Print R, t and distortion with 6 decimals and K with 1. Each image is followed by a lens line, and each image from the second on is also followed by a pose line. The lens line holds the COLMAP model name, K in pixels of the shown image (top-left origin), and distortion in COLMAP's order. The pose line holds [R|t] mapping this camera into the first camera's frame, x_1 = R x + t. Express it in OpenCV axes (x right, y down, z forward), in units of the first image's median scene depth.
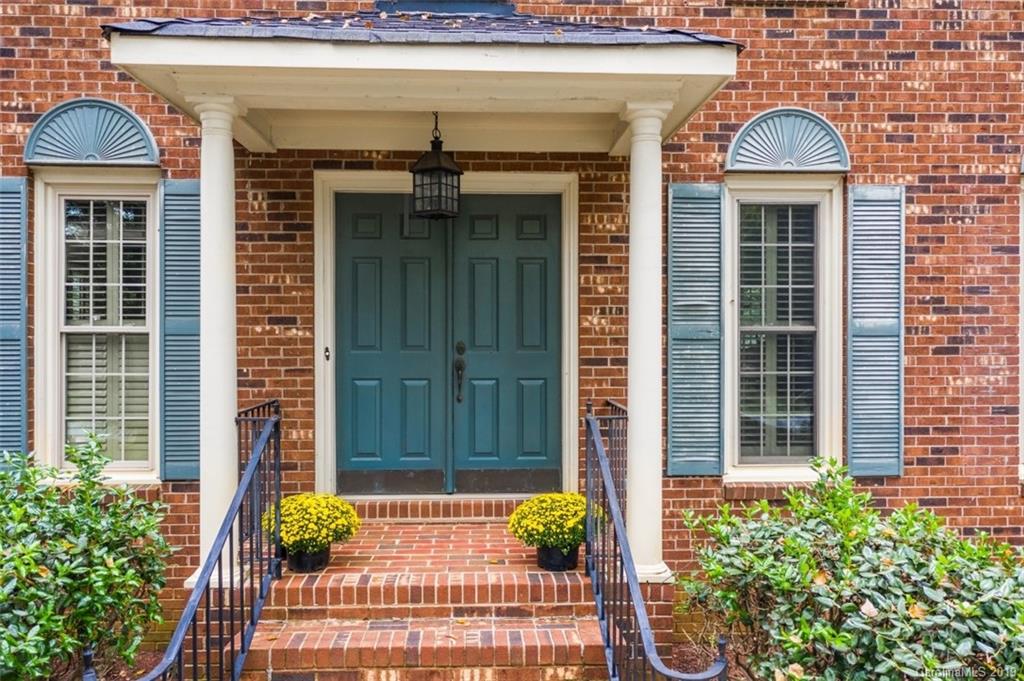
lens RADIAL K [[811.8, 0, 513.1], [0, 811.8, 341.1], [0, 0, 1]] dist [0.000121, 0.008691]
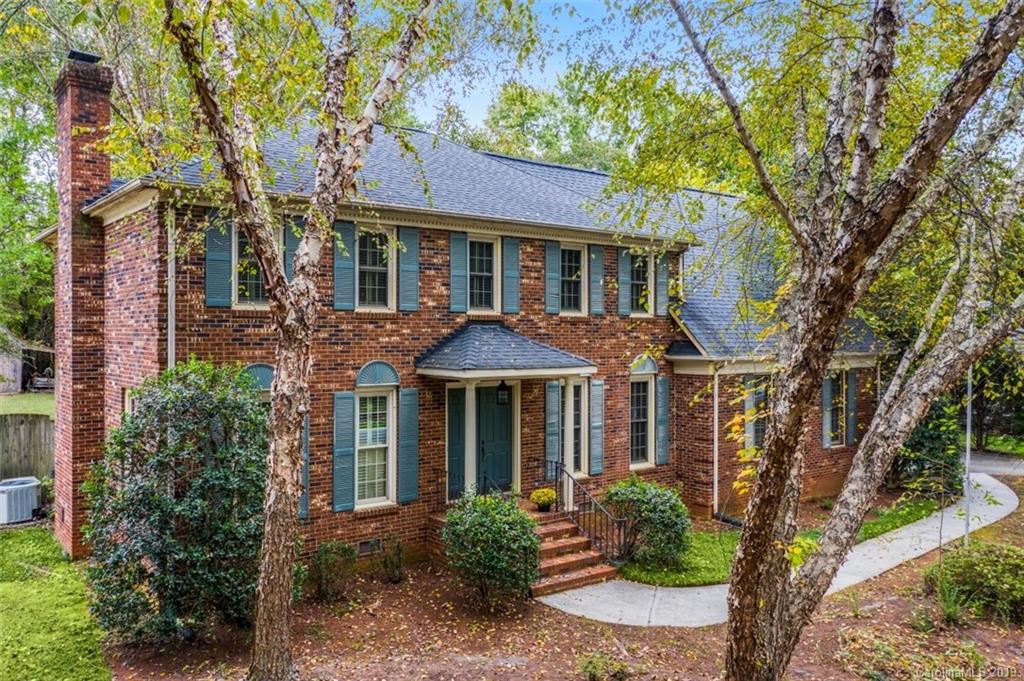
lens RADIAL K [[811.8, 0, 514.1], [0, 811.8, 337.7], [0, 0, 1]] dist [0.000121, 0.008691]
pose [[0.810698, -0.003247, 0.585455, -1.622283], [0.004342, 0.999990, -0.000467, -0.352140], [-0.585448, 0.002921, 0.810705, -1.327186]]
